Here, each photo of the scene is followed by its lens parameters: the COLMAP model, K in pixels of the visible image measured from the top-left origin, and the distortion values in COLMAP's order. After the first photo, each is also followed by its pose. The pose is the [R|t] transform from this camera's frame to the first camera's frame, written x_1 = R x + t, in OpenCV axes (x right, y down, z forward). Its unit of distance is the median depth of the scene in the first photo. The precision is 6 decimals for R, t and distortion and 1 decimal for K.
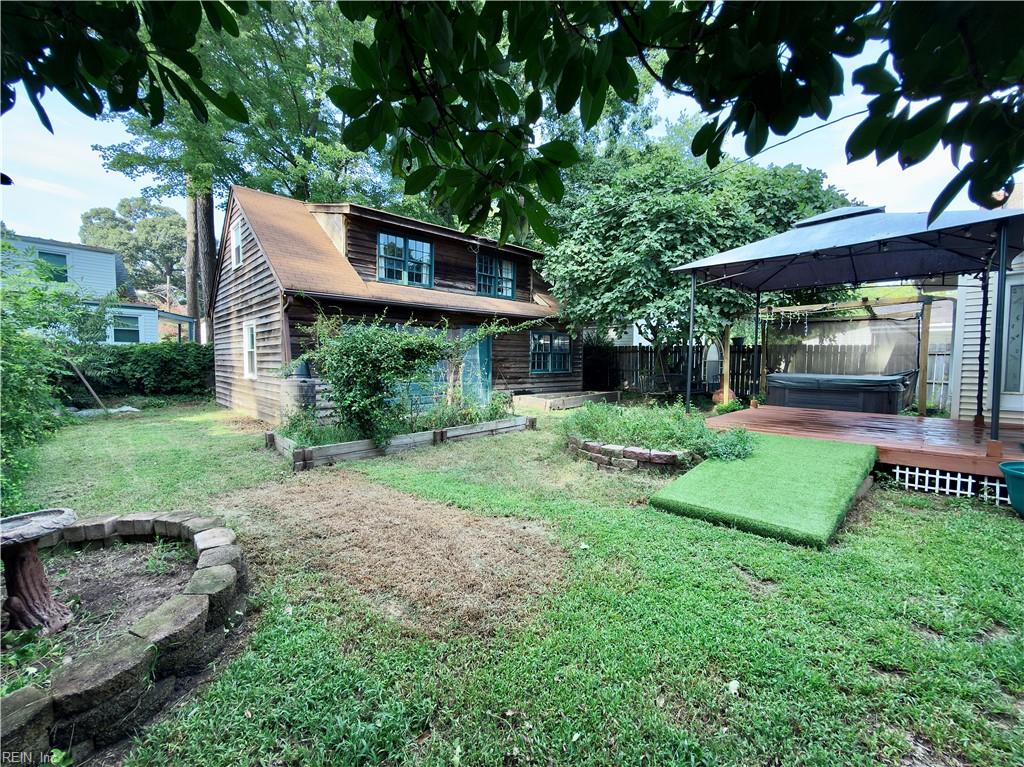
lens RADIAL K [[409.7, 0, 512.0], [0, 409.7, 383.5], [0, 0, 1]] dist [0.001546, 0.000174]
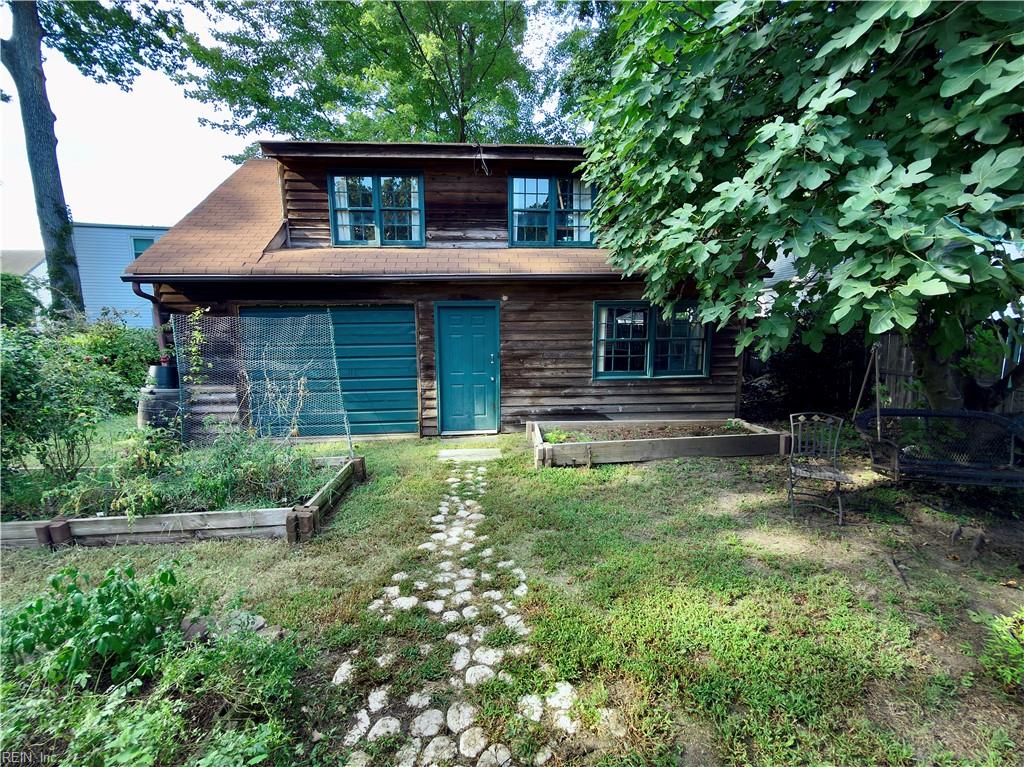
lens RADIAL K [[409.7, 0, 512.0], [0, 409.7, 383.5], [0, 0, 1]] dist [0.001546, 0.000174]
pose [[0.766293, 0.090436, -0.636095, 0.354163], [-0.031044, 0.994099, 0.103937, -0.082643], [0.641741, -0.059899, 0.764579, 0.562963]]
